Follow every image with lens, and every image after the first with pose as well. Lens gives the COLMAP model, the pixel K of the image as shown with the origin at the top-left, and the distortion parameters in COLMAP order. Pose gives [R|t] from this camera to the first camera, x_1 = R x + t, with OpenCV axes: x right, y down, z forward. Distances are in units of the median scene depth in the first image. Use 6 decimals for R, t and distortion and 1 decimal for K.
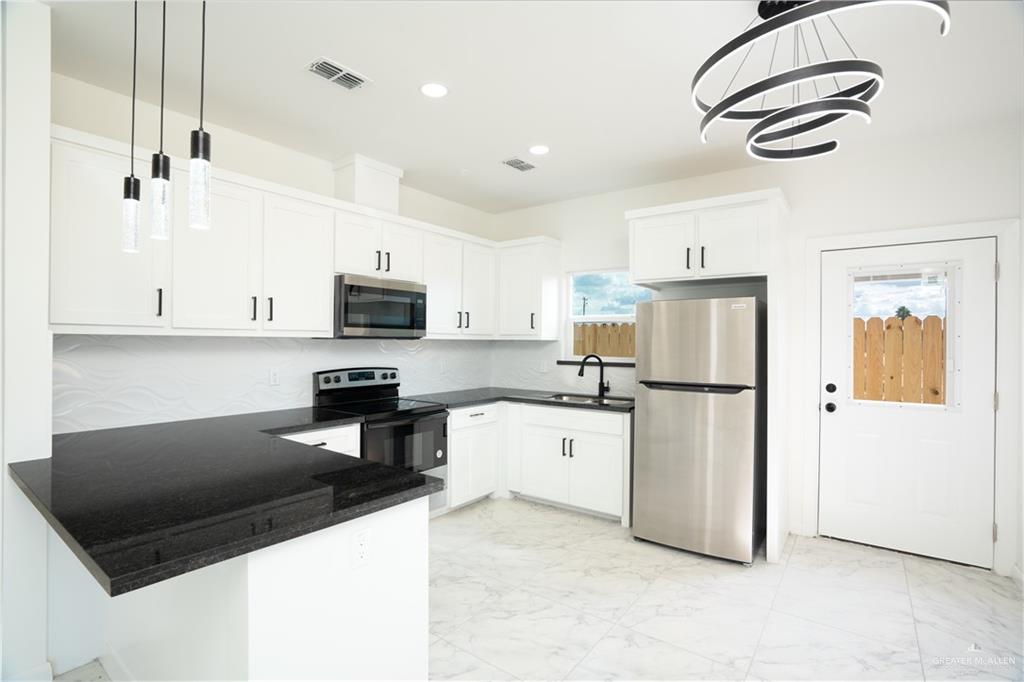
lens RADIAL K [[483.7, 0, 505.7], [0, 483.7, 340.8], [0, 0, 1]] dist [-0.027806, 0.000969]
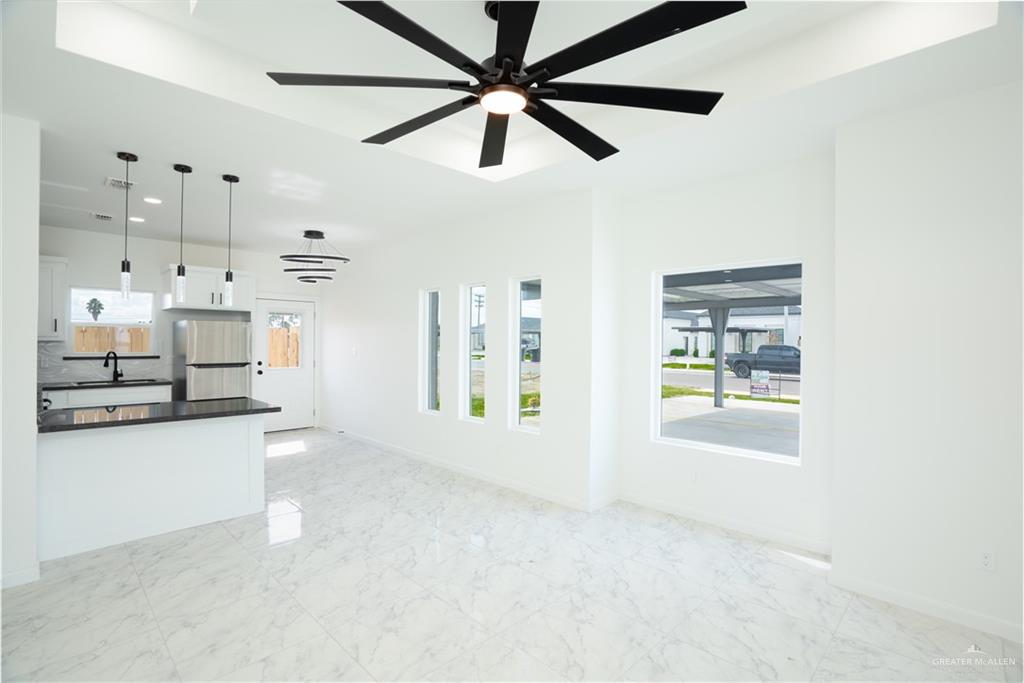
lens RADIAL K [[483.7, 0, 505.7], [0, 483.7, 341.3], [0, 0, 1]] dist [-0.027806, 0.000969]
pose [[0.150090, -0.009196, 0.988630, -1.000088], [-0.008406, 0.999909, 0.010577, -0.023569], [-0.988637, -0.009898, 0.149999, -0.325533]]
